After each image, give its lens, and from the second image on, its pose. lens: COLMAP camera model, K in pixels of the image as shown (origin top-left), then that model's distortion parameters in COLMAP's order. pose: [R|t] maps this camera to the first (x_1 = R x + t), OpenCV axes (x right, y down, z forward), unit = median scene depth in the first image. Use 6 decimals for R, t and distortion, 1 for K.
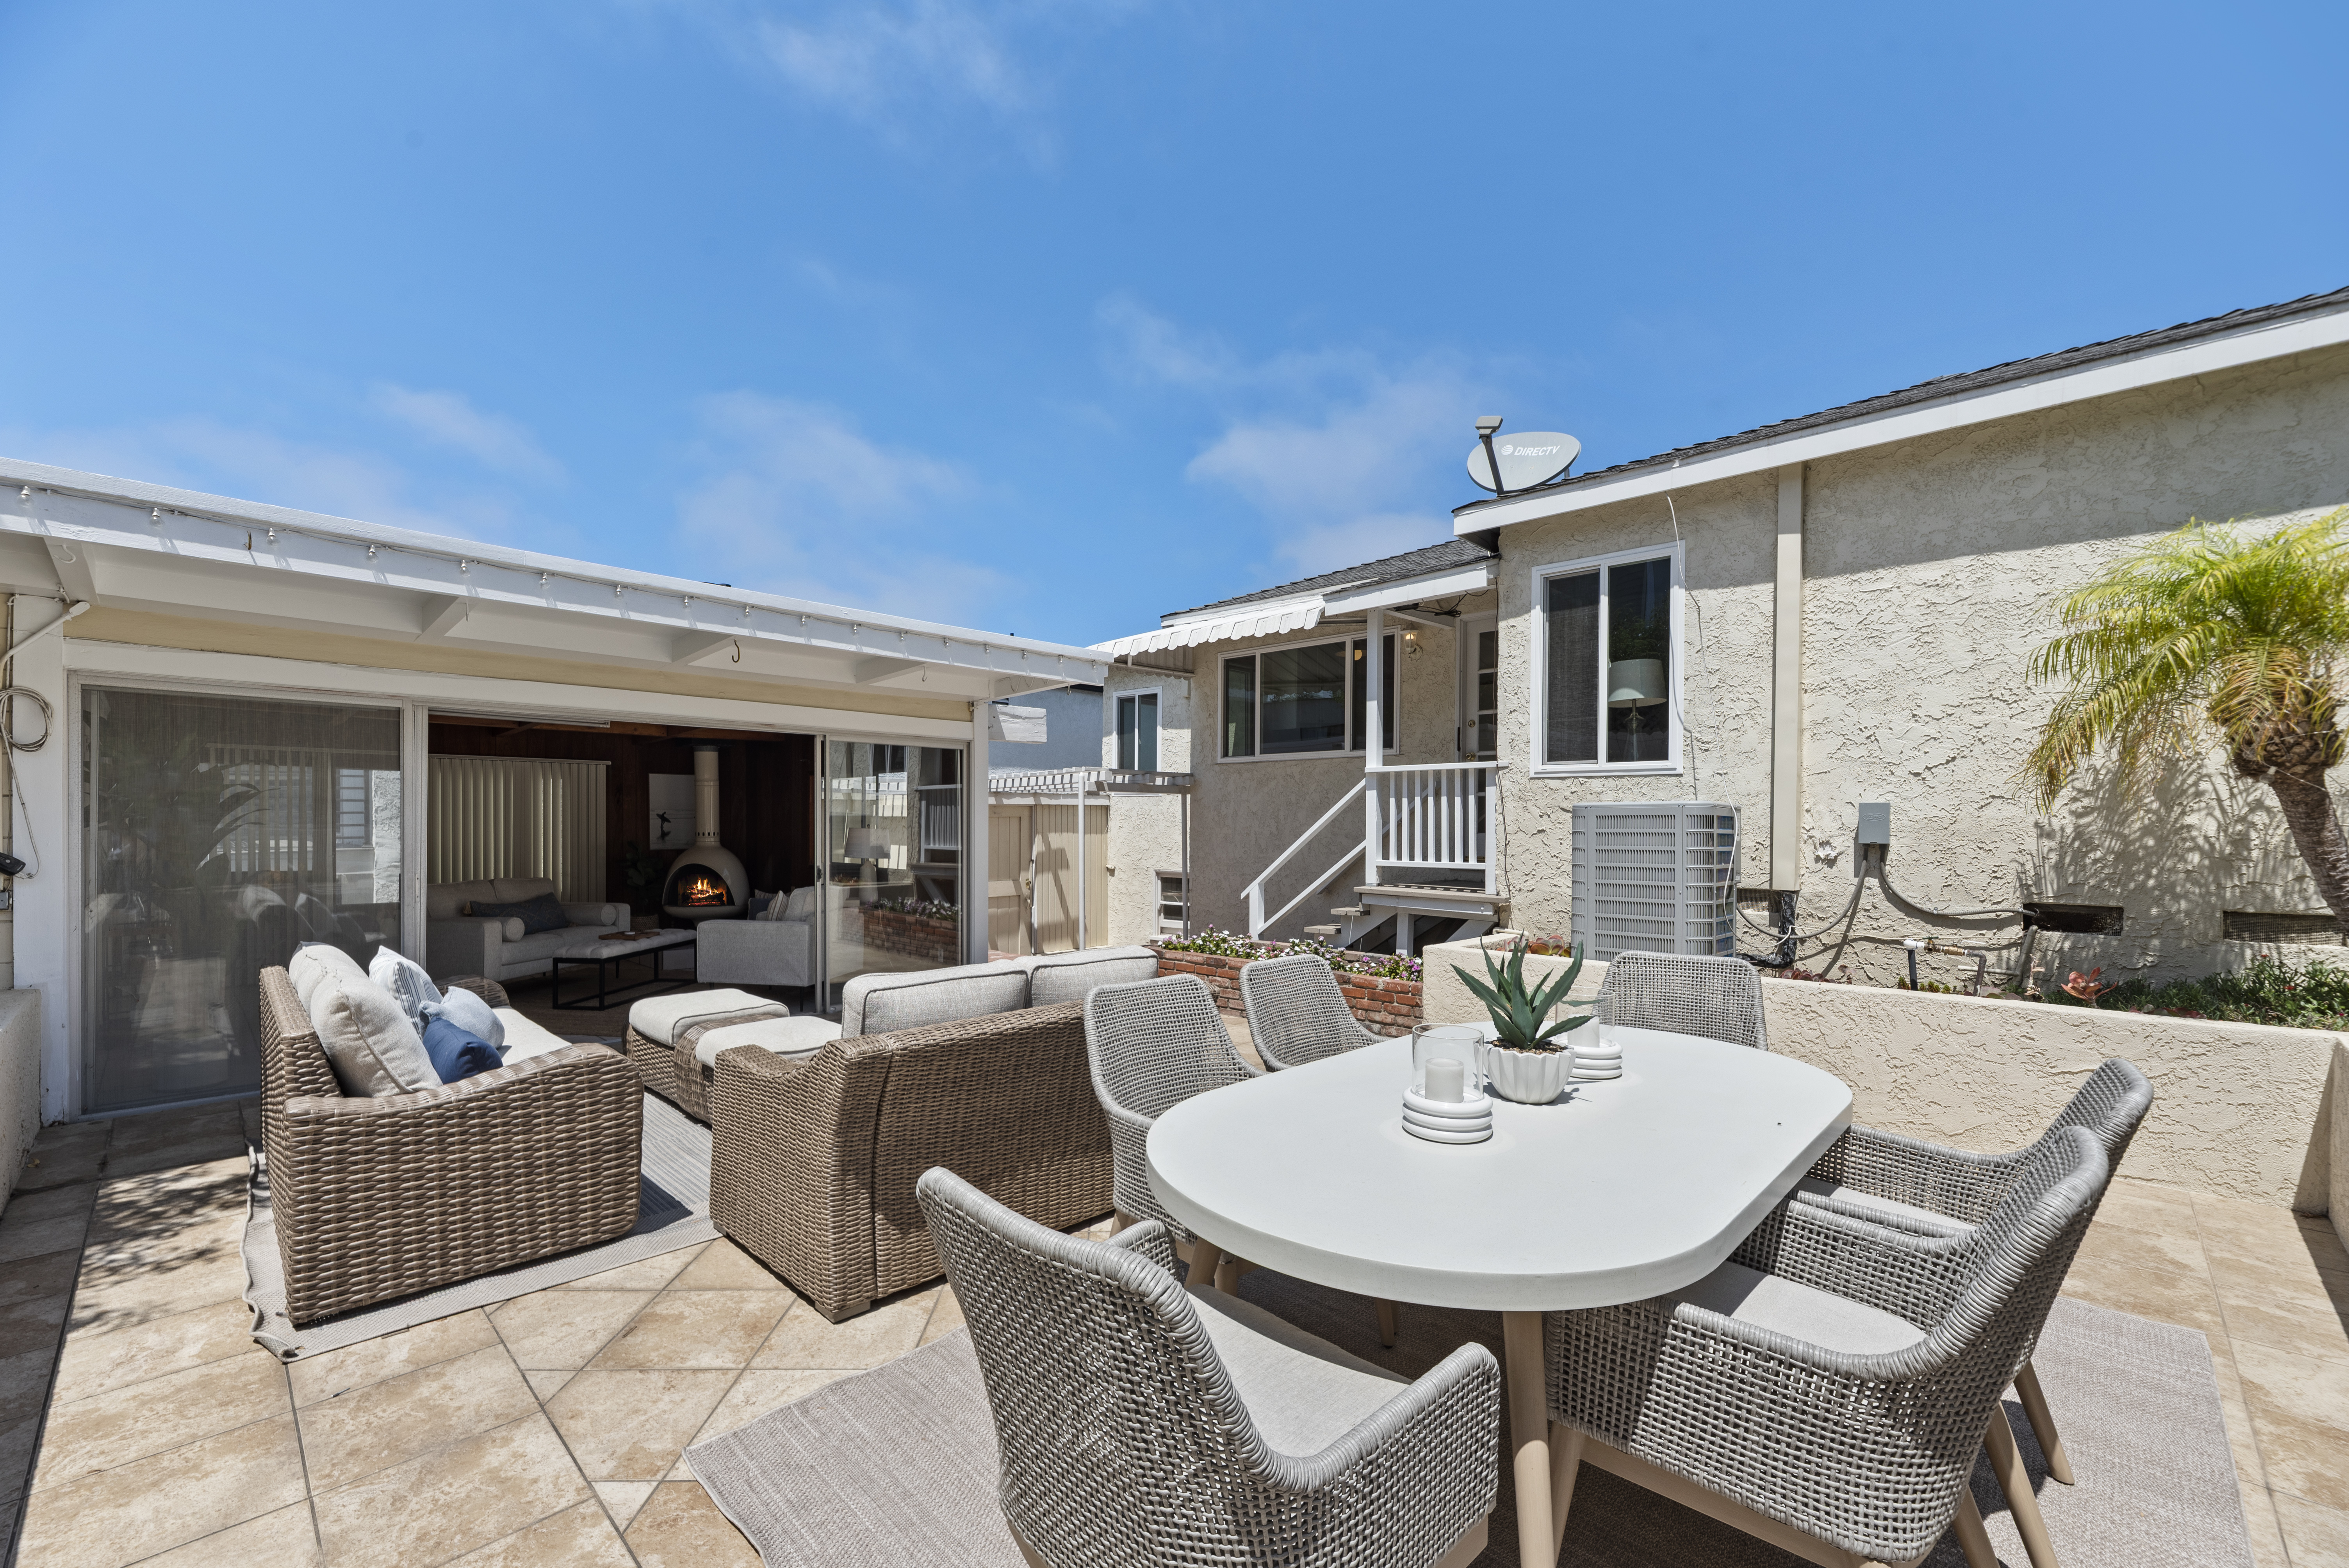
lens RADIAL K [[959.0, 0, 1170.5], [0, 959.0, 834.4], [0, 0, 1]] dist [-0.001772, 0.000382]
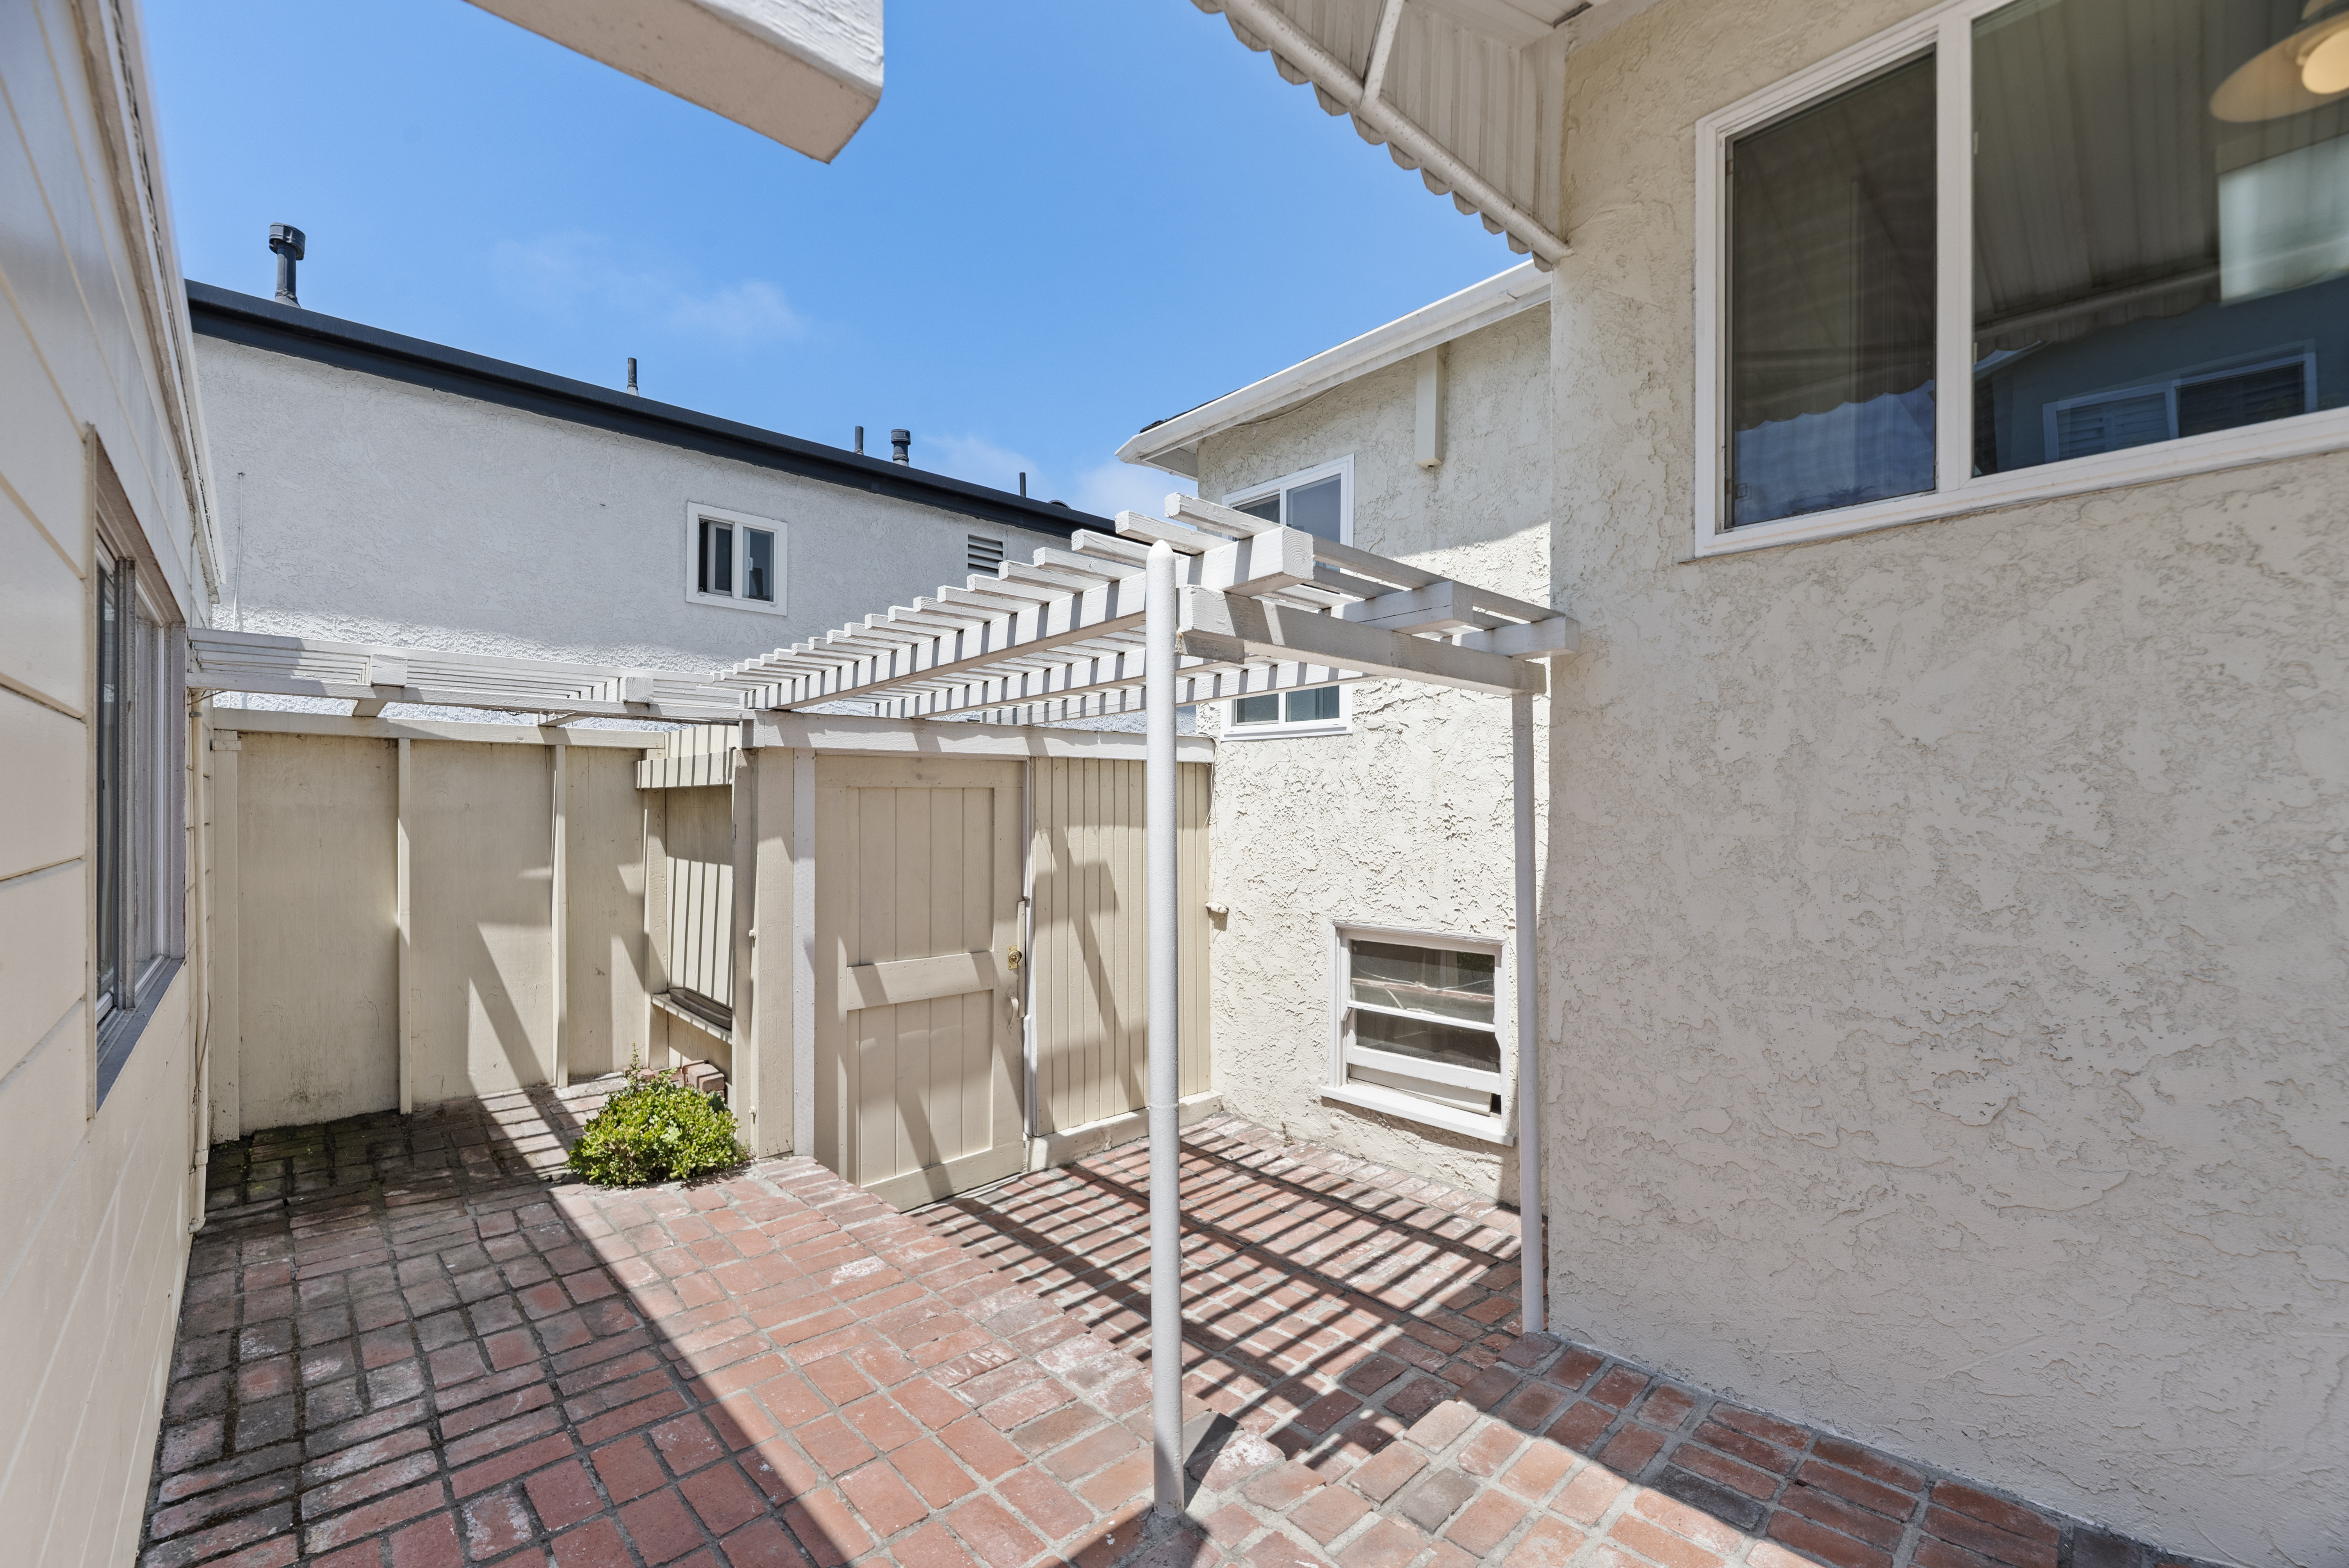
lens RADIAL K [[959.0, 0, 1188.8], [0, 959.0, 806.2], [0, 0, 1]] dist [-0.001772, 0.000382]
pose [[0.999131, -0.001774, -0.041644, -0.114534], [0.001158, 0.999890, -0.014816, -0.008155], [0.041666, 0.014755, 0.999023, 1.167614]]
